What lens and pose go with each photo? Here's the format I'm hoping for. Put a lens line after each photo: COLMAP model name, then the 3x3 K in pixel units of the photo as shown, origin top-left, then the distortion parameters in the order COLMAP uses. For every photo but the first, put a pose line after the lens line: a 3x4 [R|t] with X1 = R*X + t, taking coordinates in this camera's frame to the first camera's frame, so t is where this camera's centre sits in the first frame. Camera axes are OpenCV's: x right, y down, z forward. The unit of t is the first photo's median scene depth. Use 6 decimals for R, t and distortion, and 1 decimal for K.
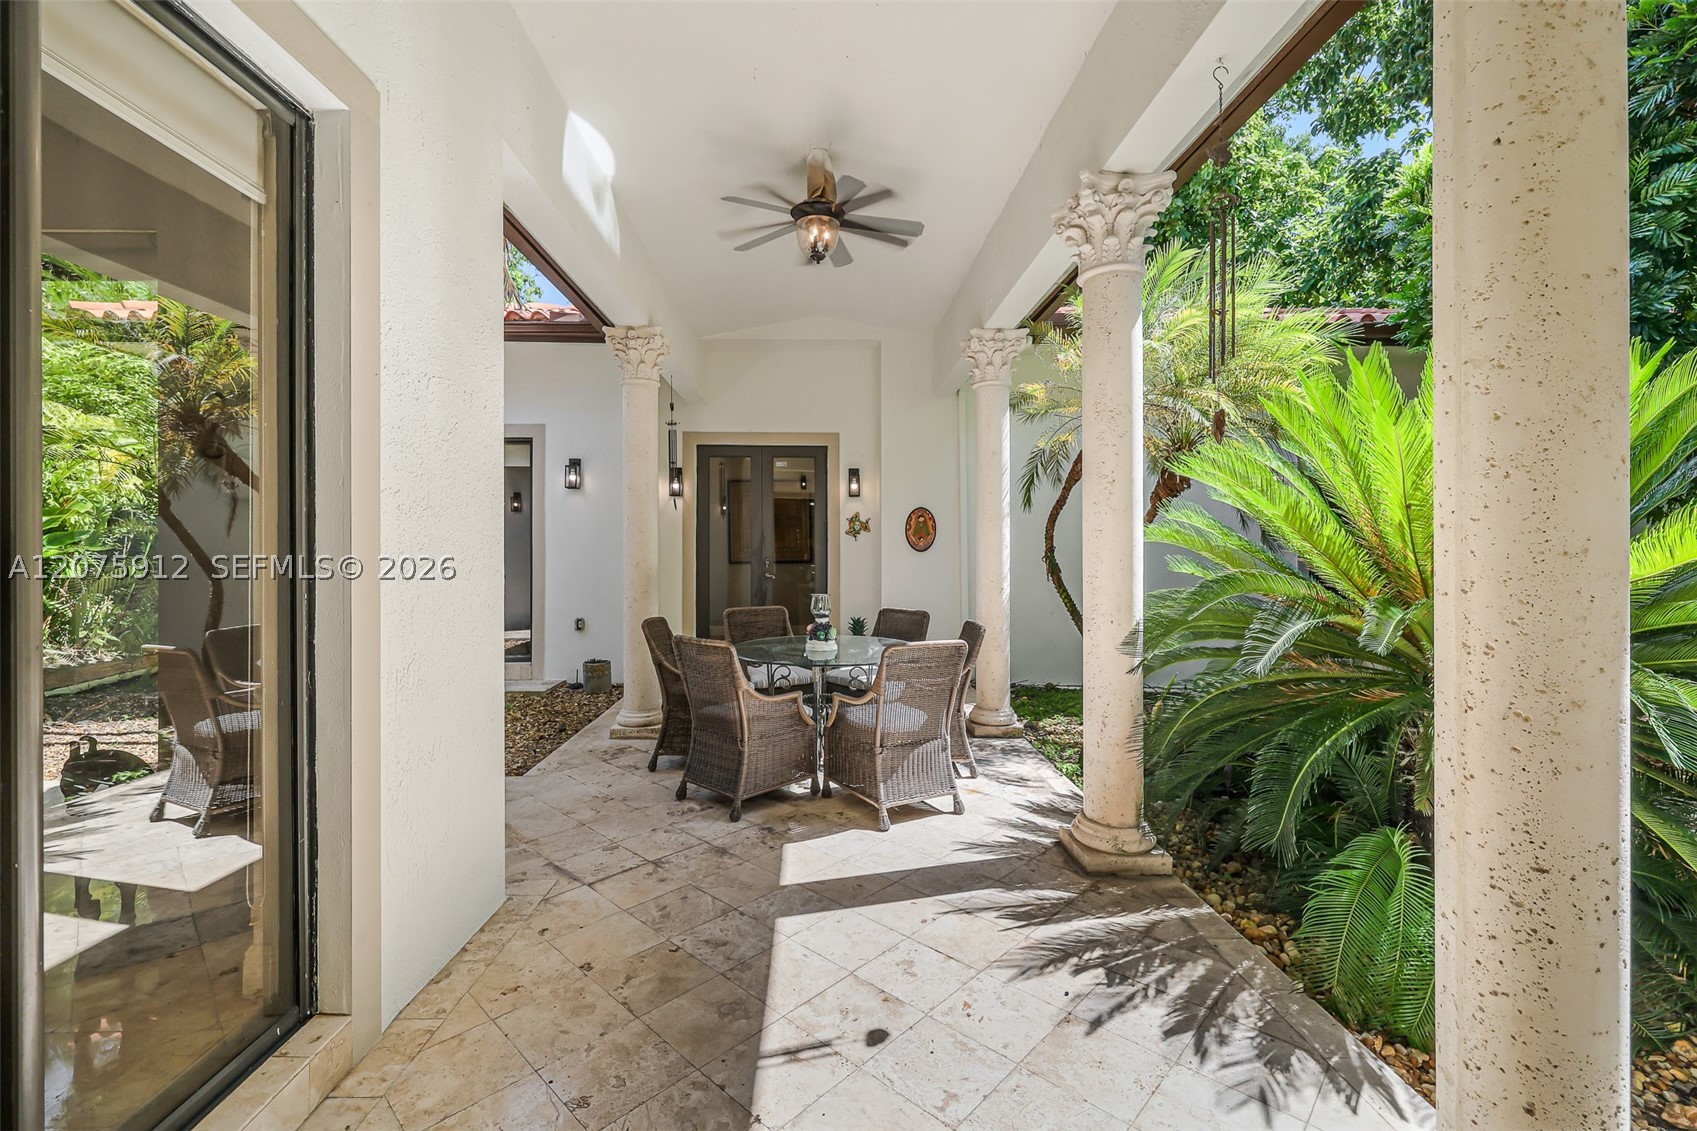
lens RADIAL K [[708.3, 0, 847.6], [0, 708.3, 554.8], [0, 0, 1]] dist [-0.001840, 0.000086]
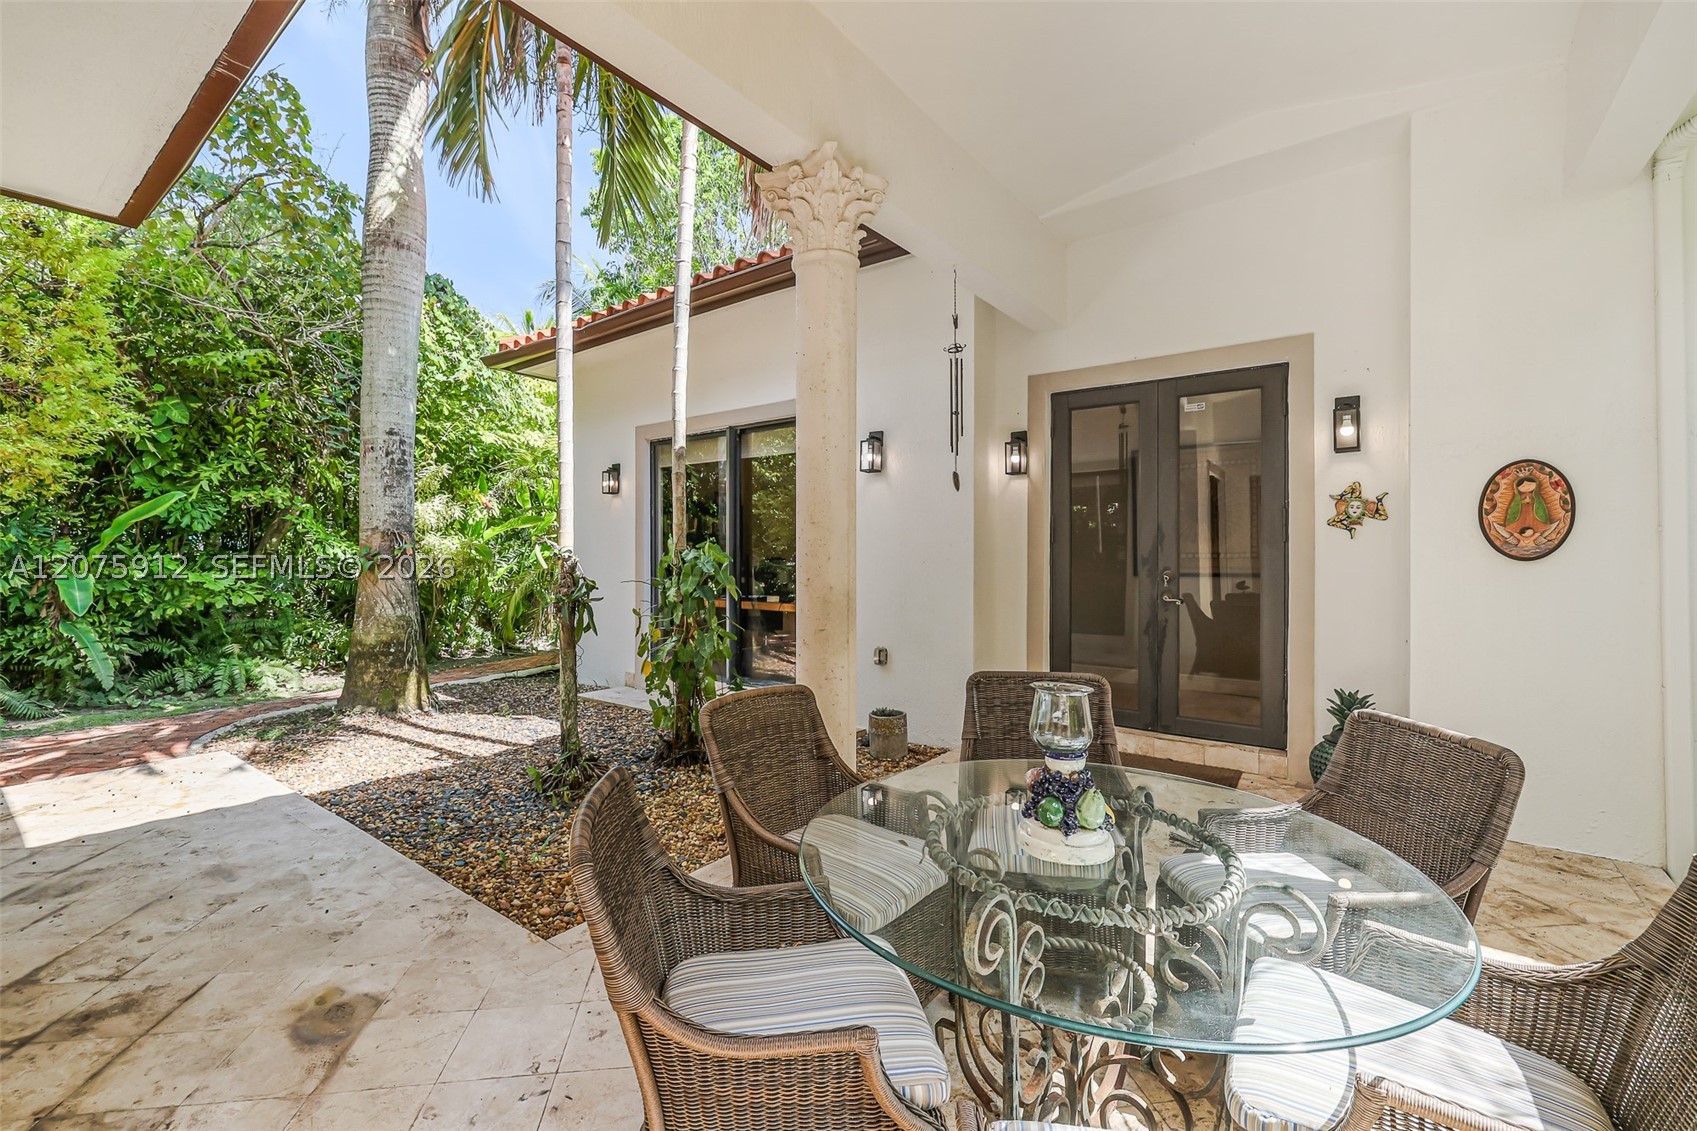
lens RADIAL K [[708.3, 0, 844.2], [0, 708.3, 554.3], [0, 0, 1]] dist [-0.001840, 0.000086]
pose [[0.770332, 0.001268, -0.637642, 0.056009], [-0.006787, 0.999958, -0.006211, -0.002615], [0.637607, 0.009113, 0.770308, 0.382065]]
